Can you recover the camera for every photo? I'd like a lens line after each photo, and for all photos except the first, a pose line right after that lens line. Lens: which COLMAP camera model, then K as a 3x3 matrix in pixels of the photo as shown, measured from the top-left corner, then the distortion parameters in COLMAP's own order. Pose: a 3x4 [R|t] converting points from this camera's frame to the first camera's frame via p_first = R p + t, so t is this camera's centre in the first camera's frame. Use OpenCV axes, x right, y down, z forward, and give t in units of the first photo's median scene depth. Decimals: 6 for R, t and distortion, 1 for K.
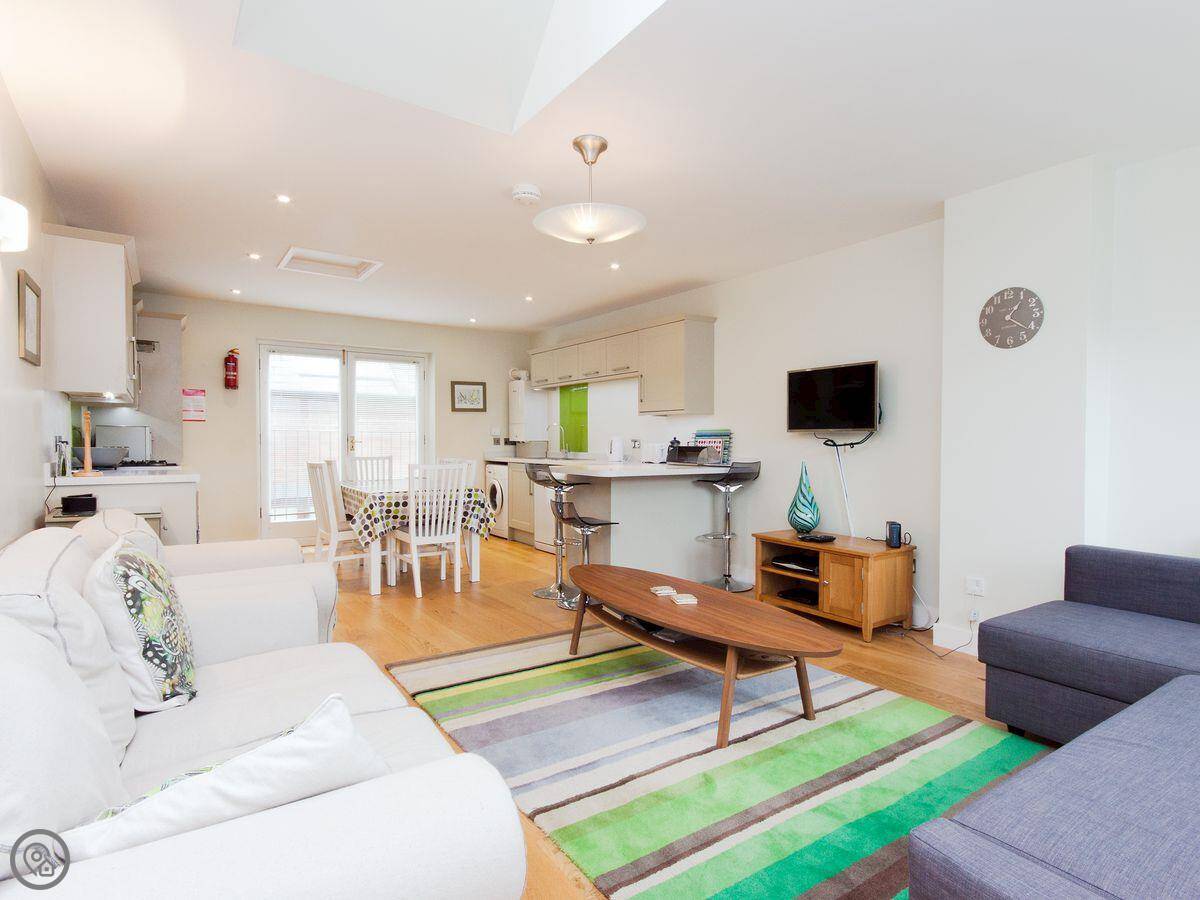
lens RADIAL K [[628.4, 0, 604.2], [0, 628.4, 467.9], [0, 0, 1]] dist [0.011809, -0.000733]
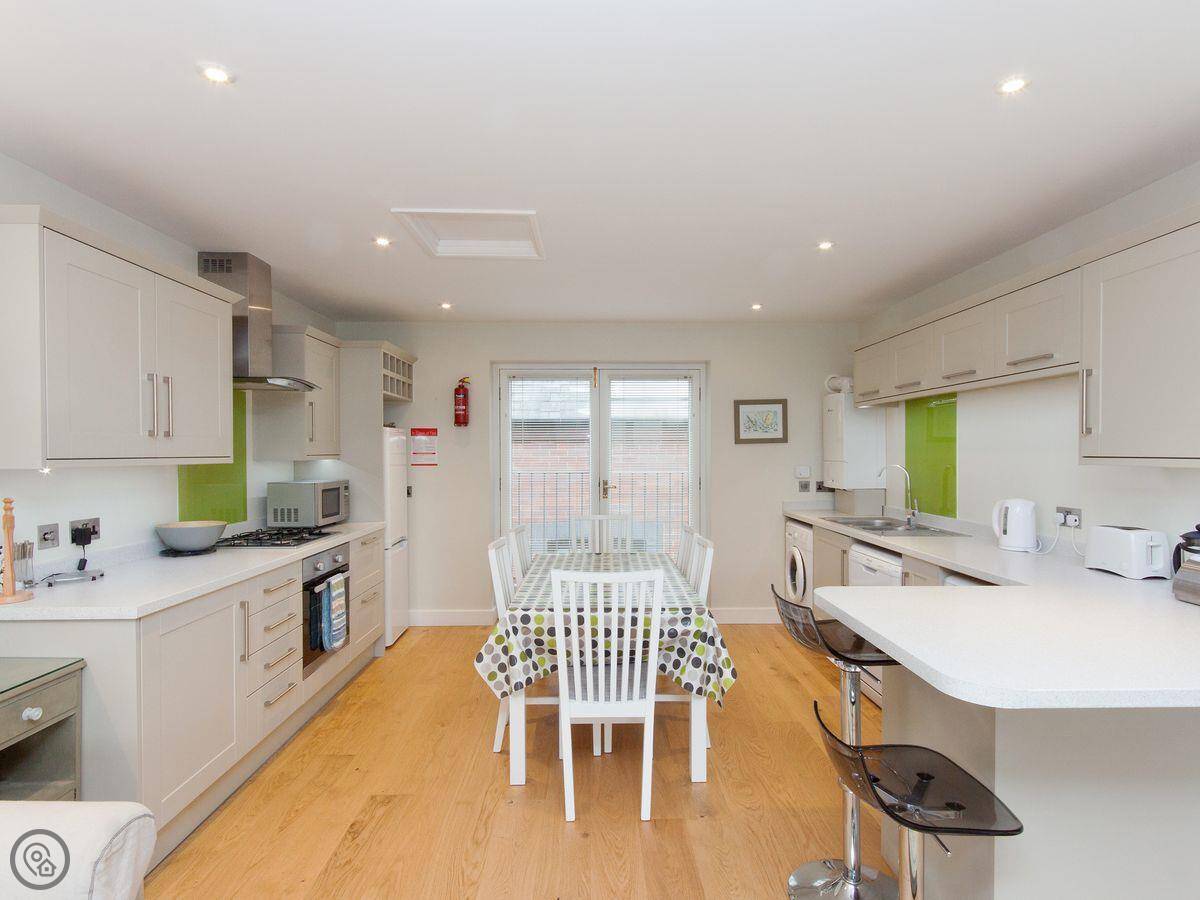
lens RADIAL K [[628.4, 0, 604.2], [0, 628.4, 467.9], [0, 0, 1]] dist [0.011809, -0.000733]
pose [[0.843402, 0.006073, -0.537248, 0.010888], [-0.016108, 0.999772, -0.013985, -0.062139], [0.537041, 0.020449, 0.843308, 0.408800]]
